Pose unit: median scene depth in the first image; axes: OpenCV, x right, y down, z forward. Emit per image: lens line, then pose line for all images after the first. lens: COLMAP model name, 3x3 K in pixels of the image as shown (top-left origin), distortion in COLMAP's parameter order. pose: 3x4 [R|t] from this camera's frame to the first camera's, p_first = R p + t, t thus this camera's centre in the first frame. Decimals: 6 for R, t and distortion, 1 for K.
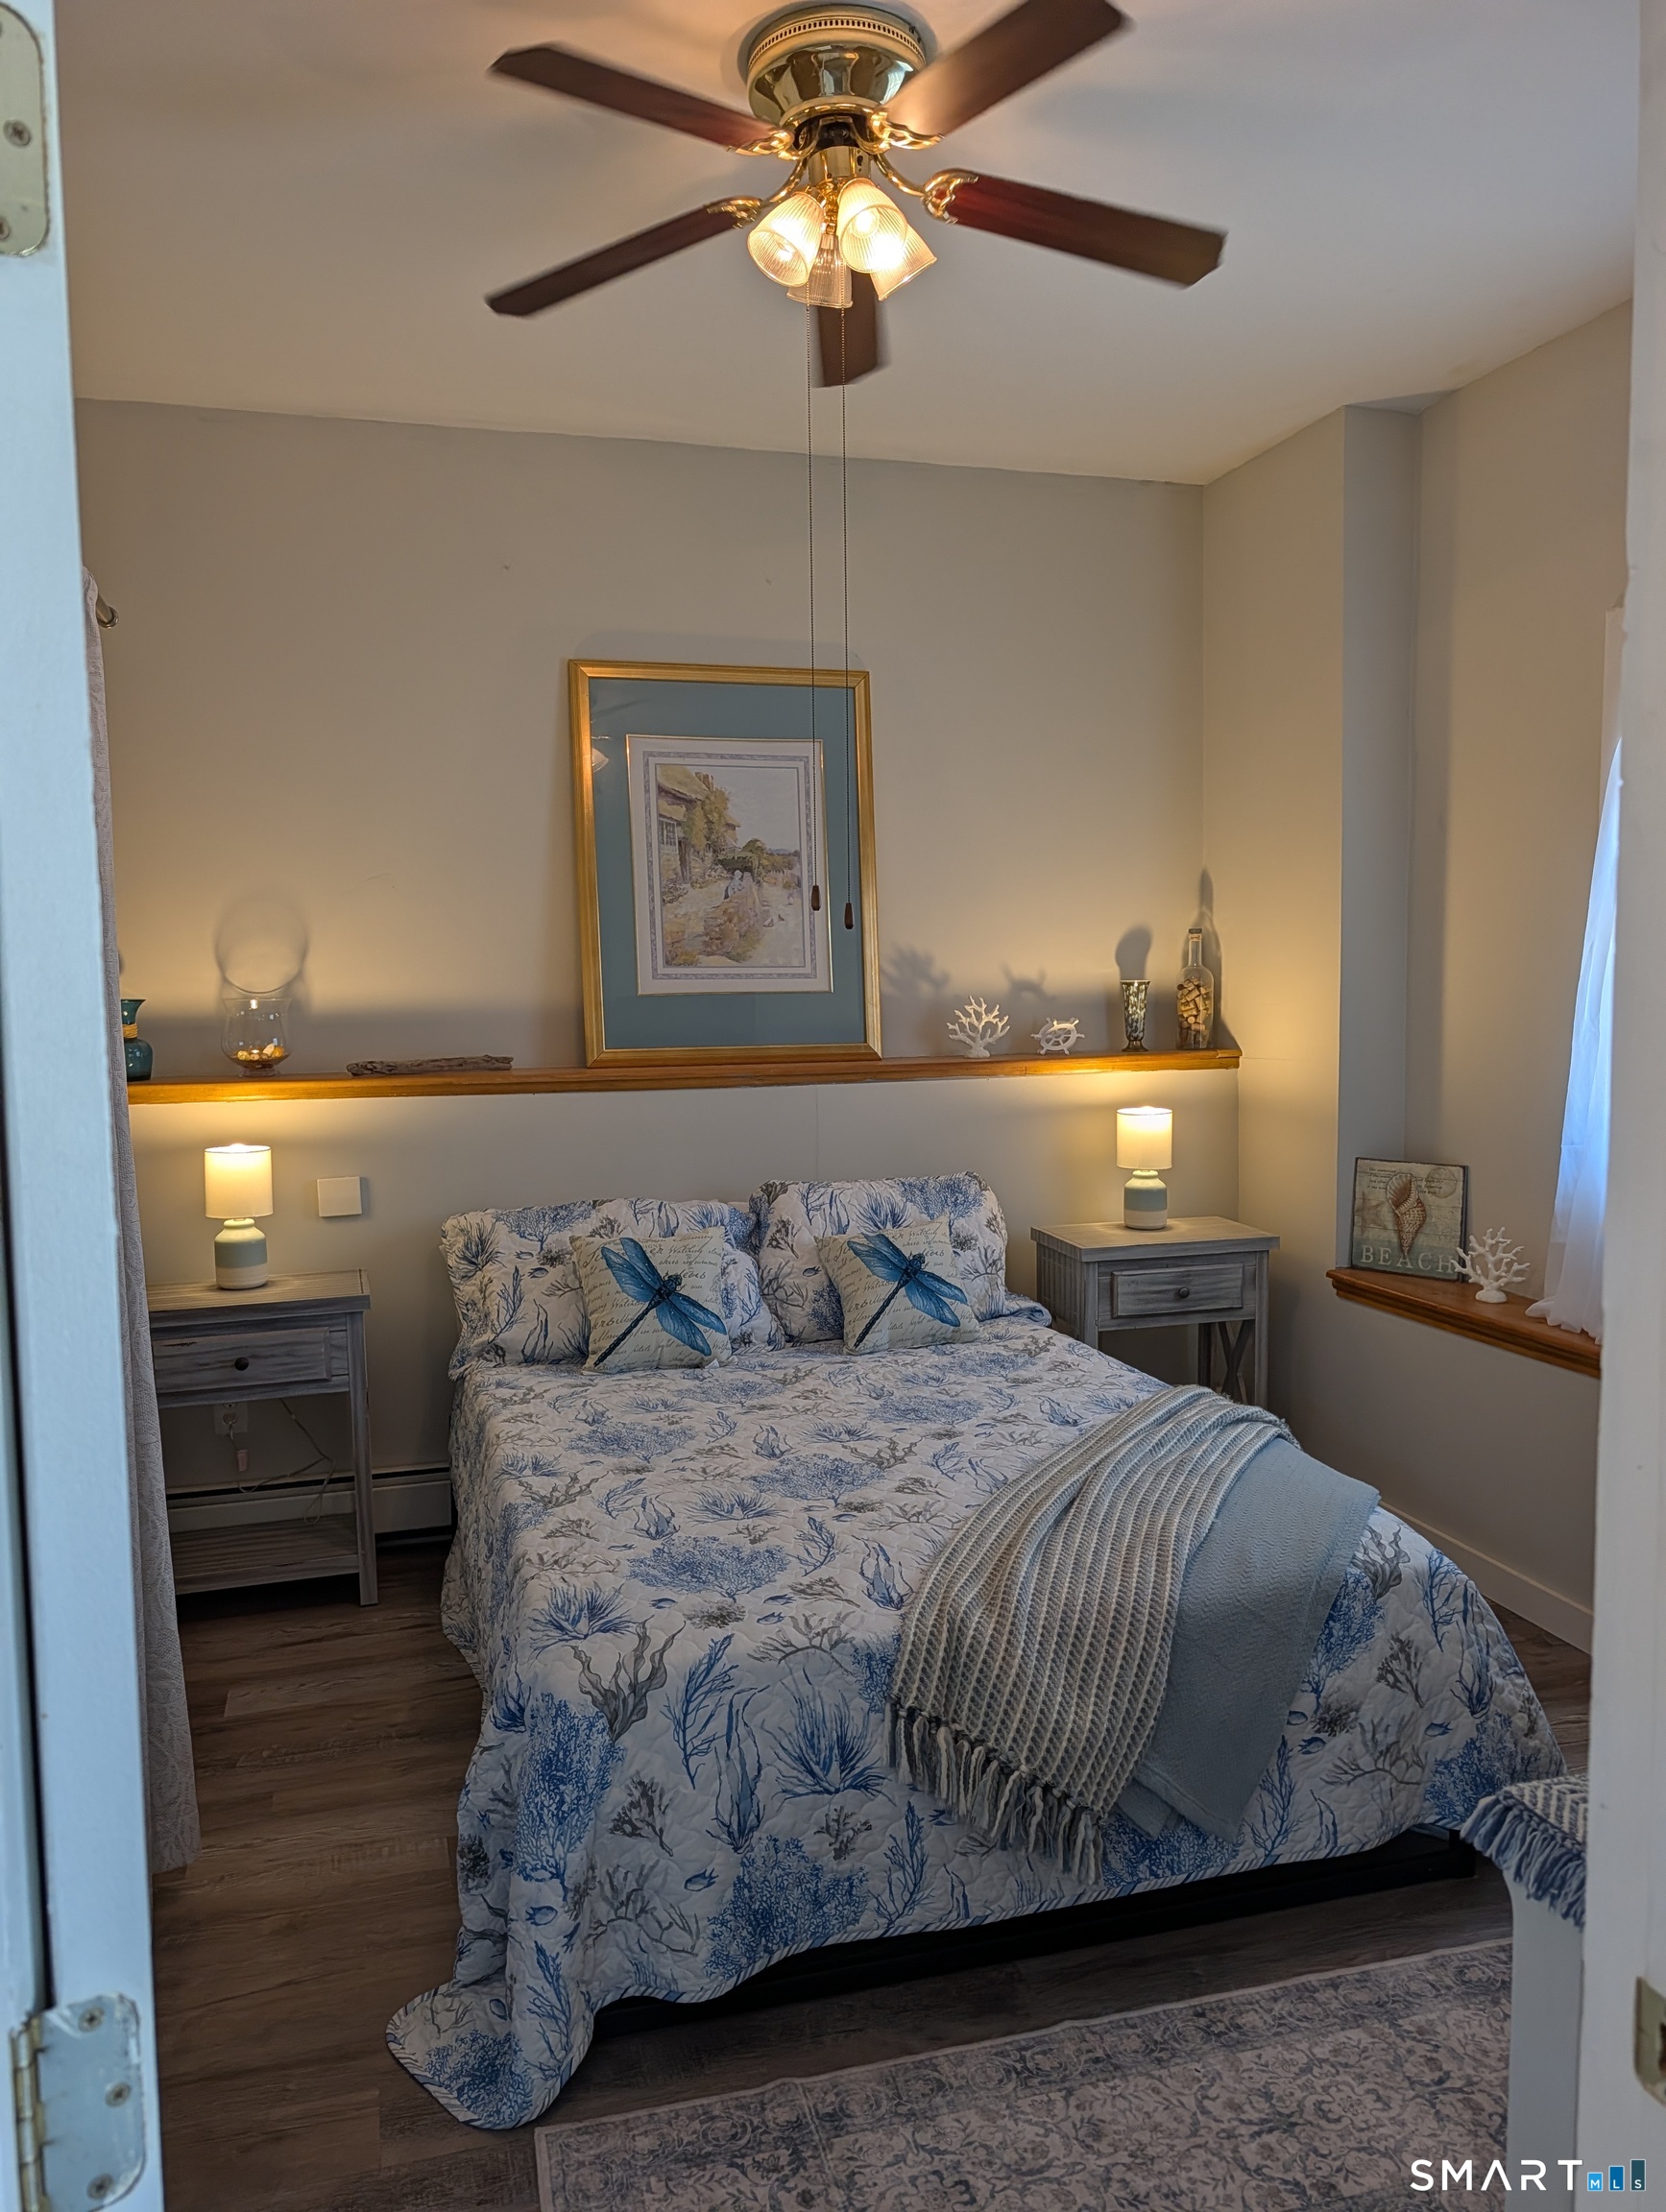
lens RADIAL K [[1622.3, 0, 829.0], [0, 1622.3, 1105.3], [0, 0, 1]] dist [0.000705, -0.008488]
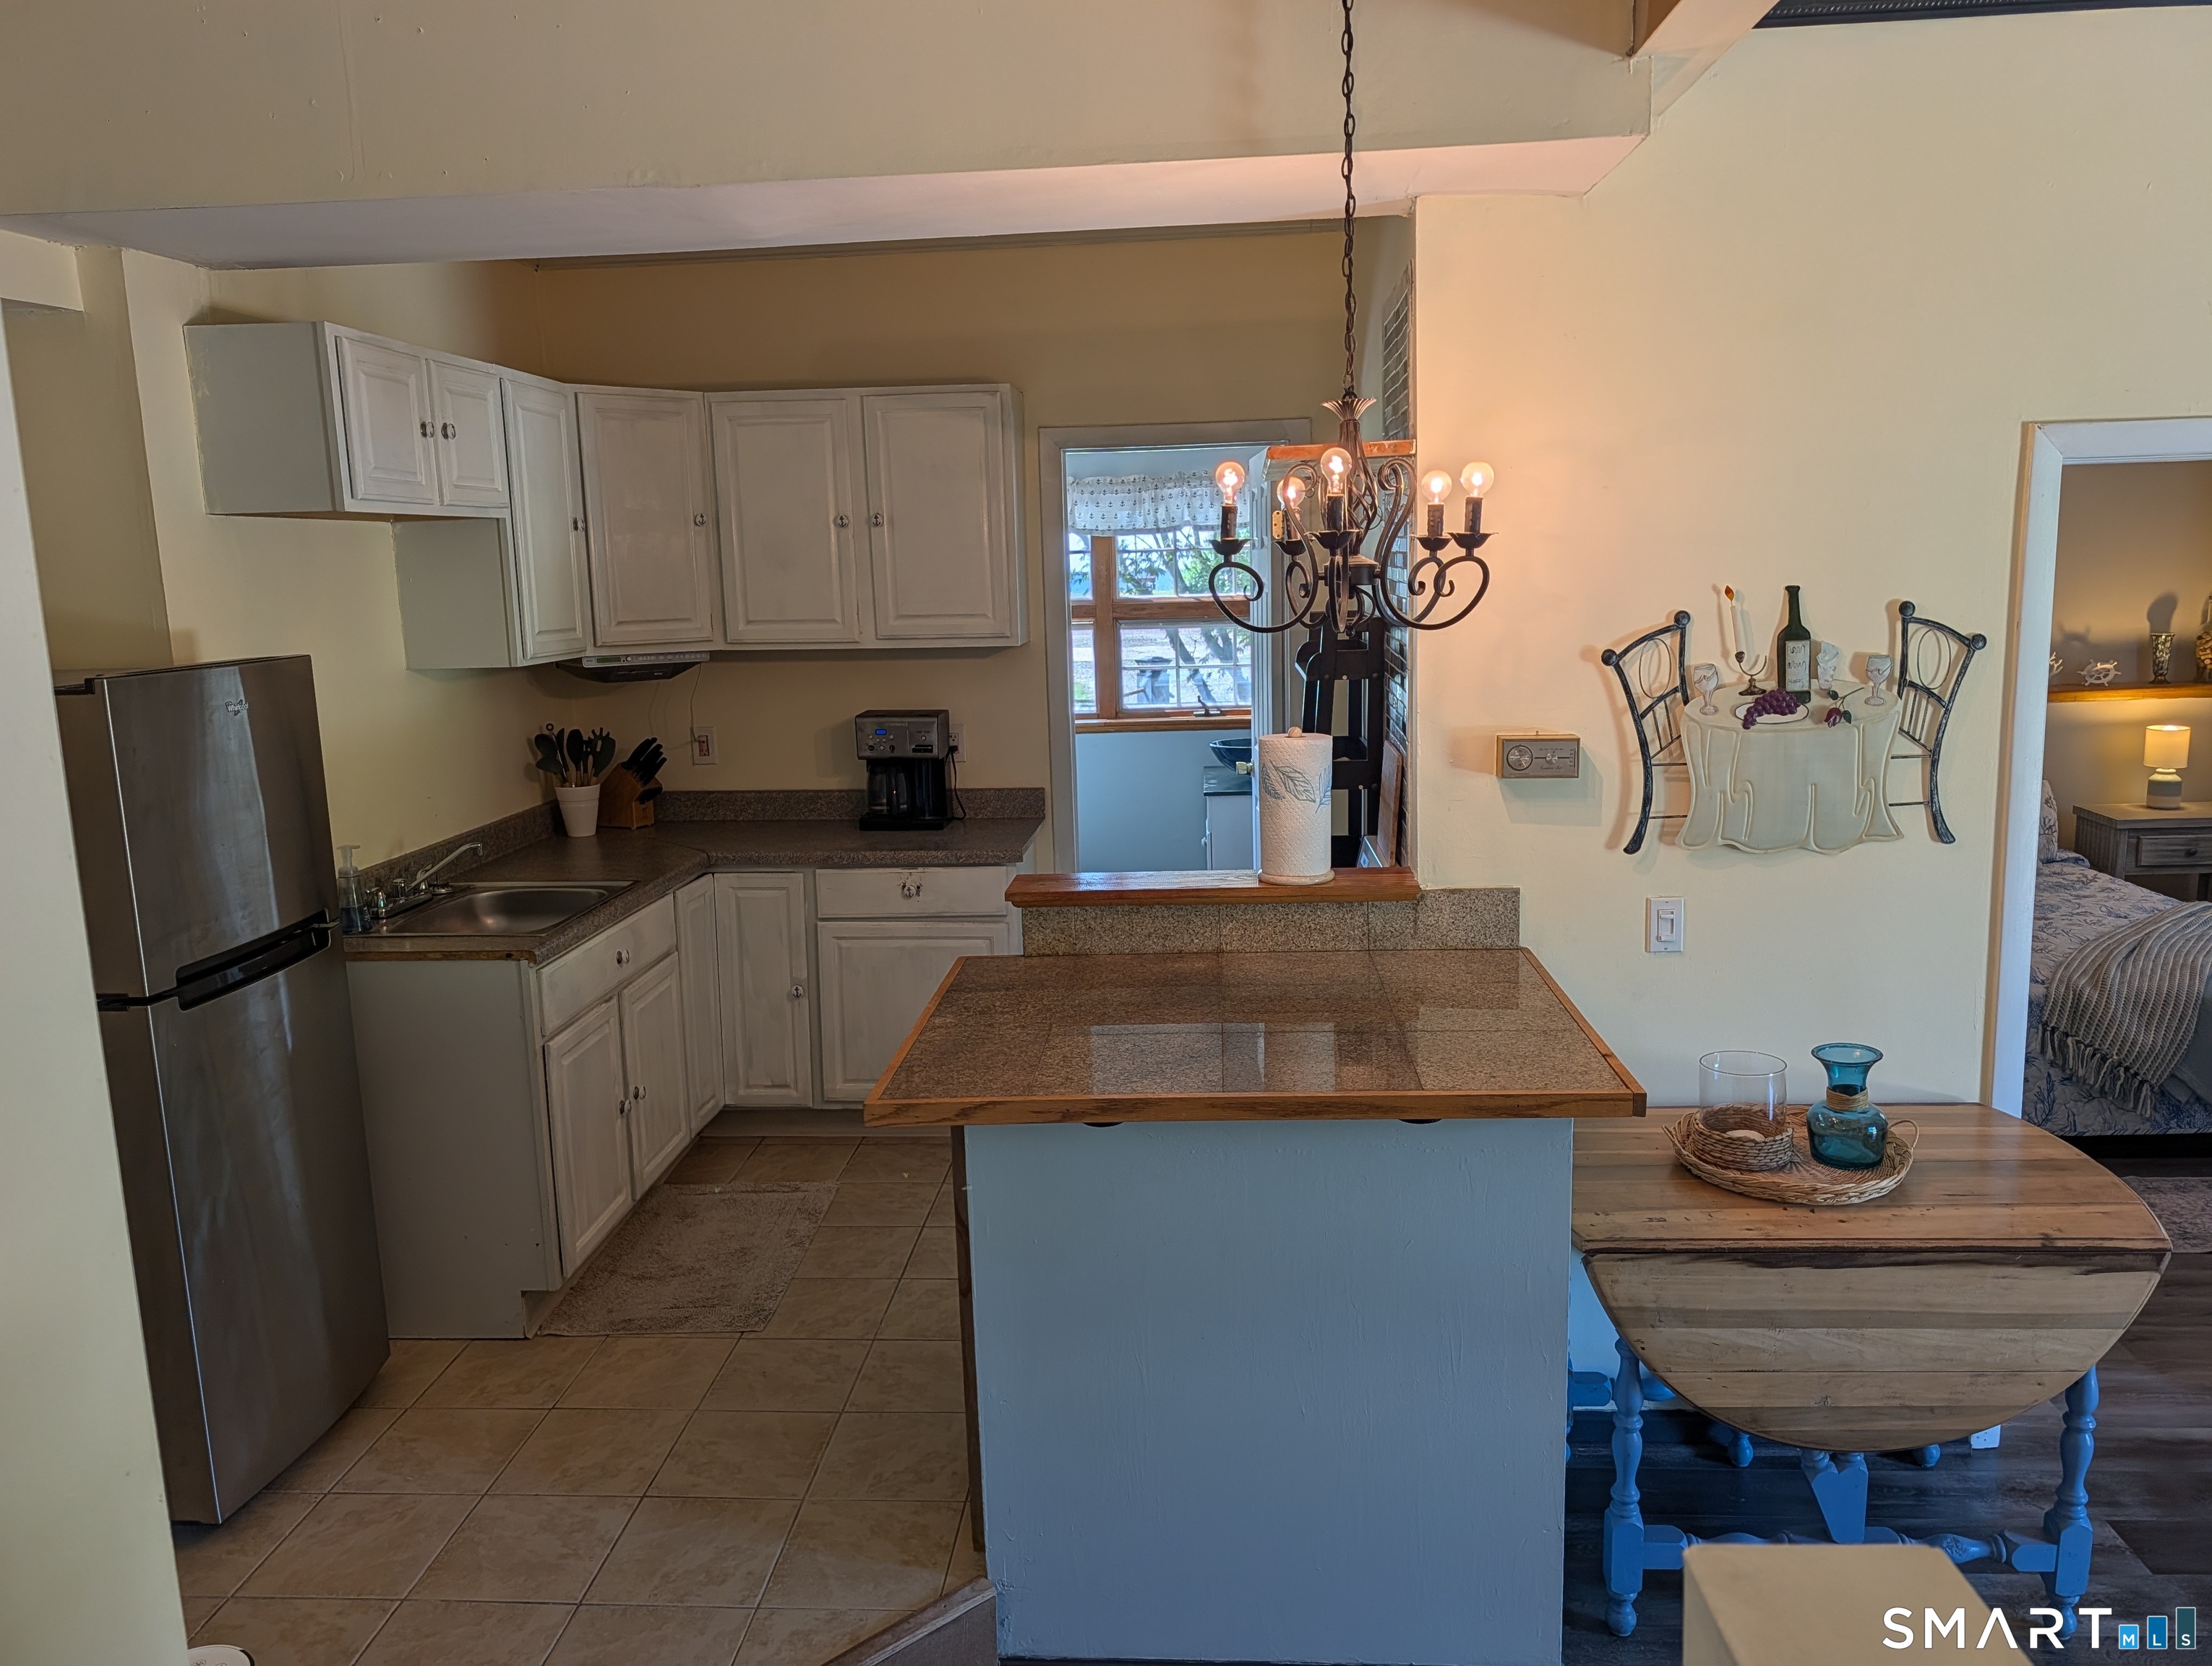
lens RADIAL K [[1622.4, 0, 1114.2], [0, 1622.4, 834.3], [0, 0, 1]] dist [0.000705, -0.008488]
pose [[0.941318, 0.038895, -0.335273, -0.216159], [-0.006807, 0.995324, 0.096355, -0.036939], [0.337453, -0.088419, 0.937181, -0.728777]]
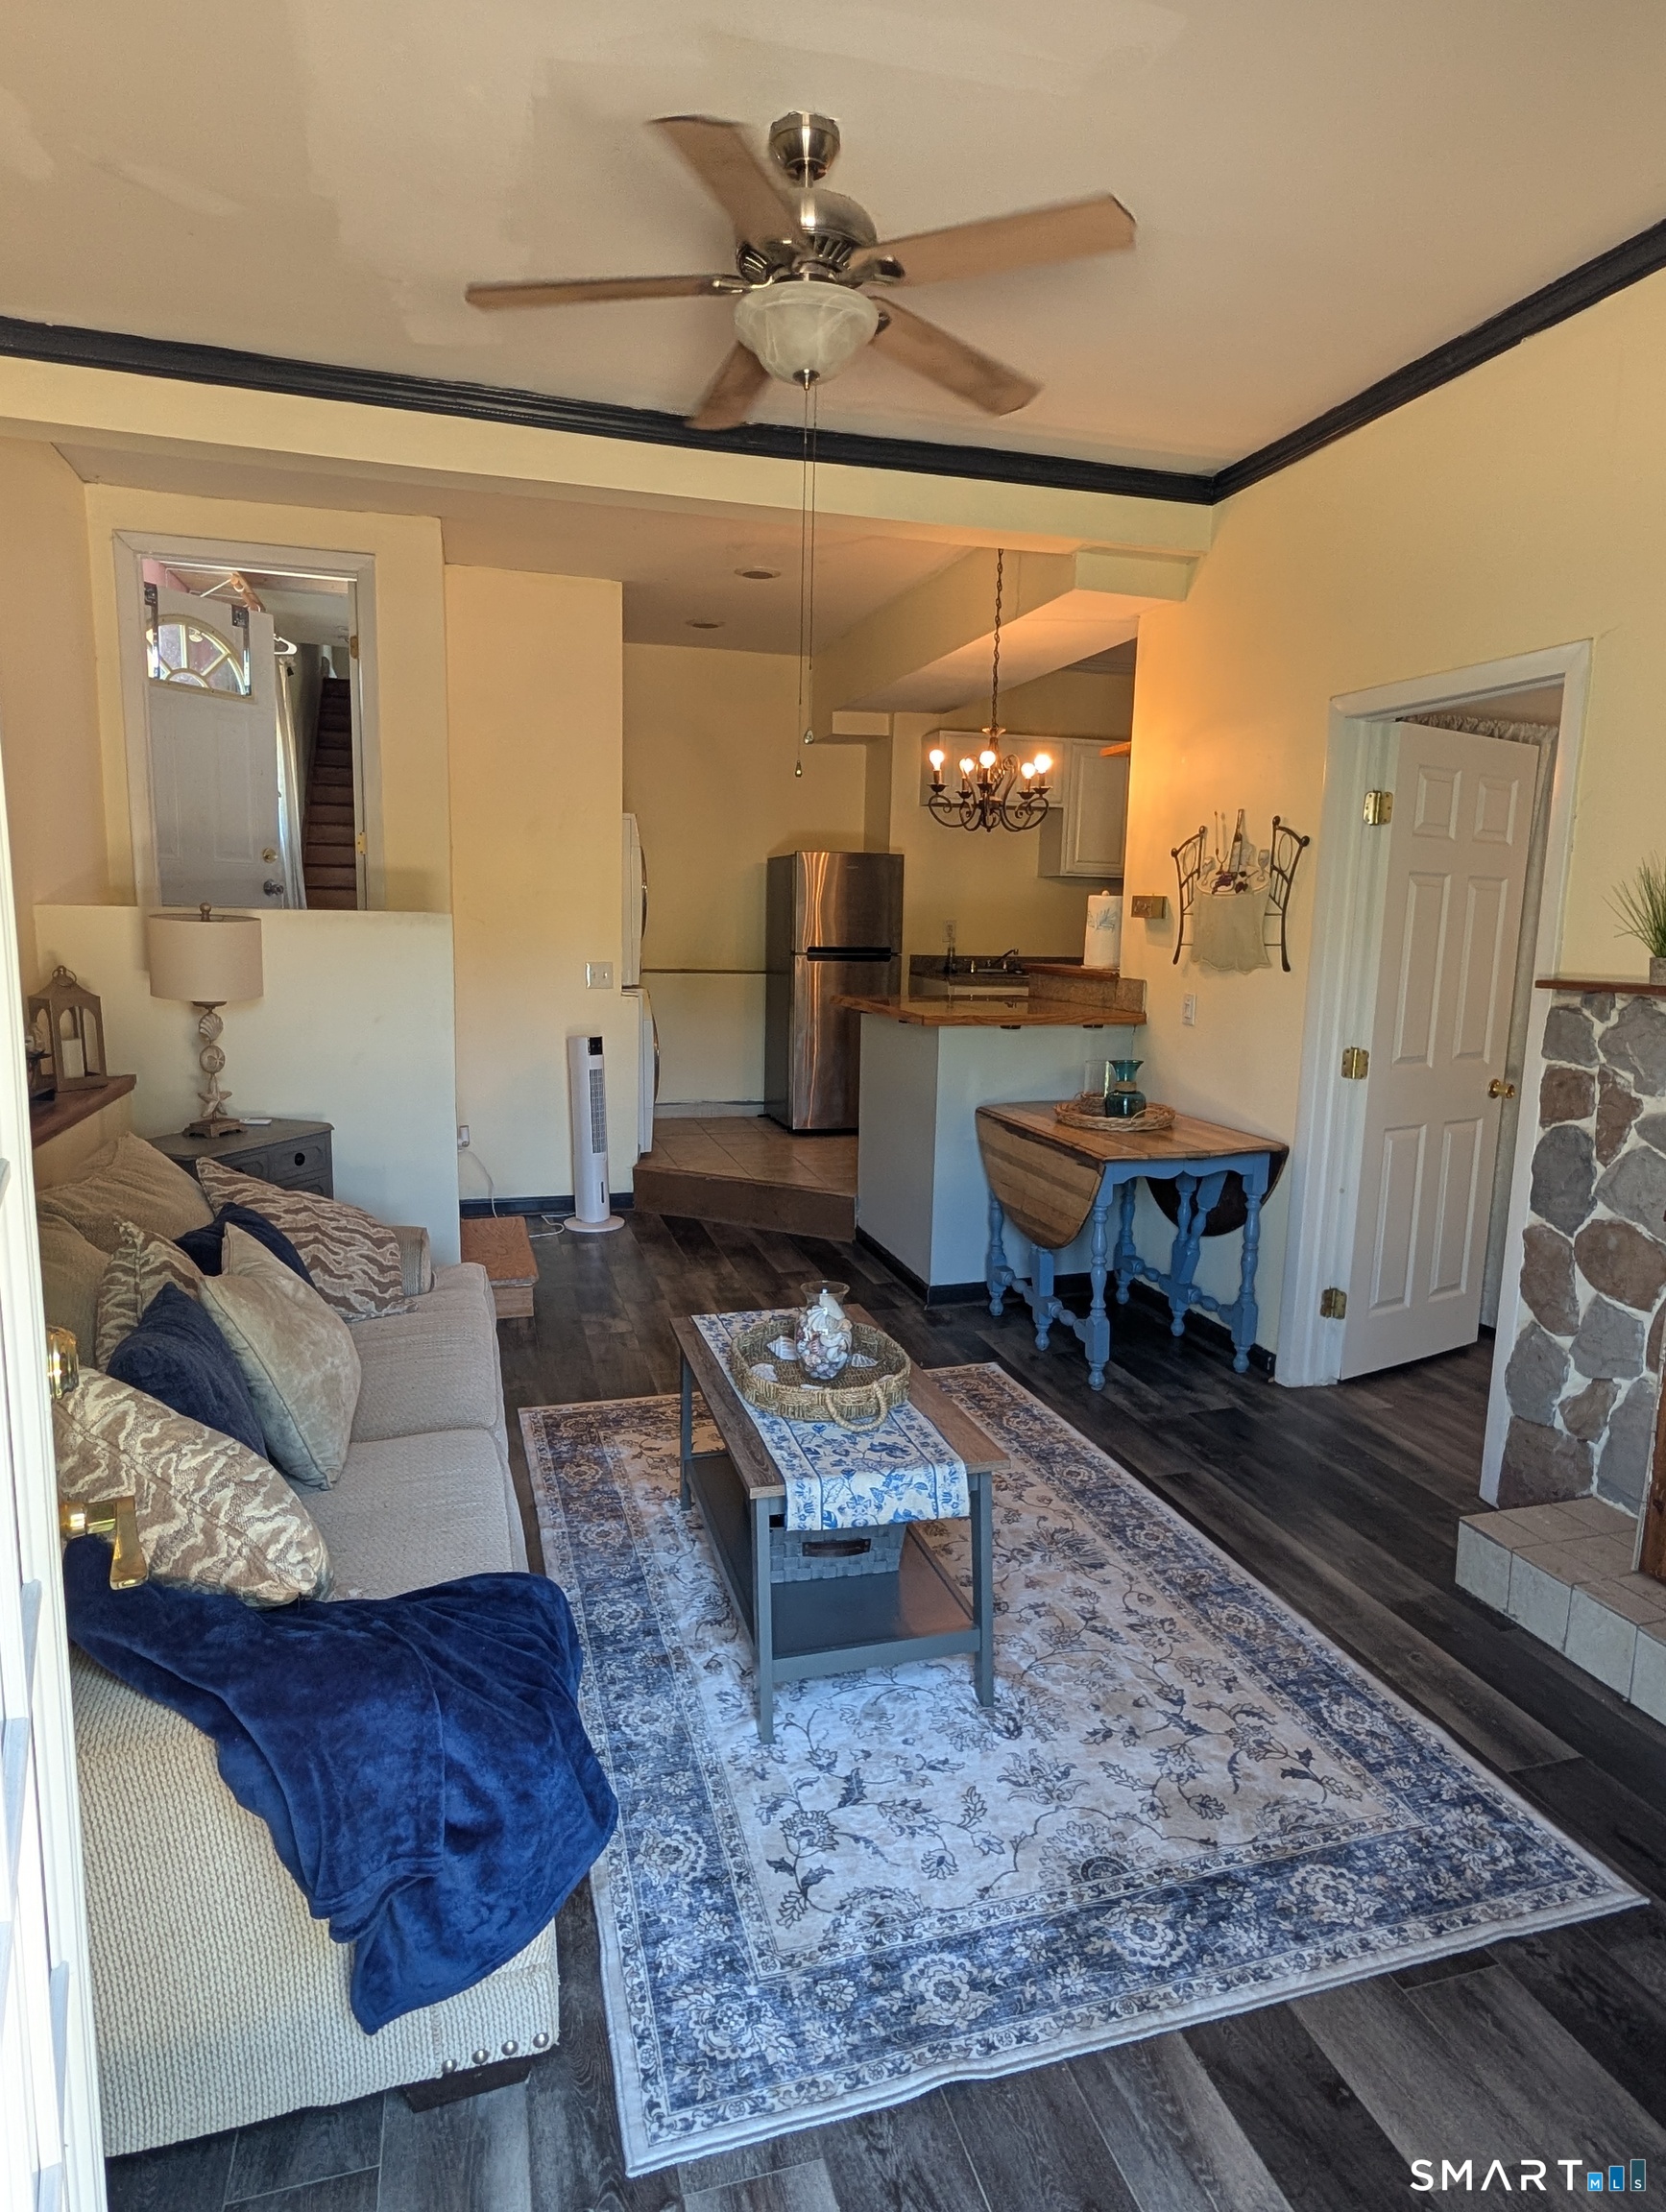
lens RADIAL K [[1250.2, 0, 835.9], [0, 1250.2, 1103.9], [0, 0, 1]] dist [-0.003159, -0.000387]
pose [[-0.001720, 0.166230, -0.986086, 1.986227], [-0.102925, 0.980821, 0.165522, 0.074289], [0.994688, 0.101778, 0.015422, 0.359575]]
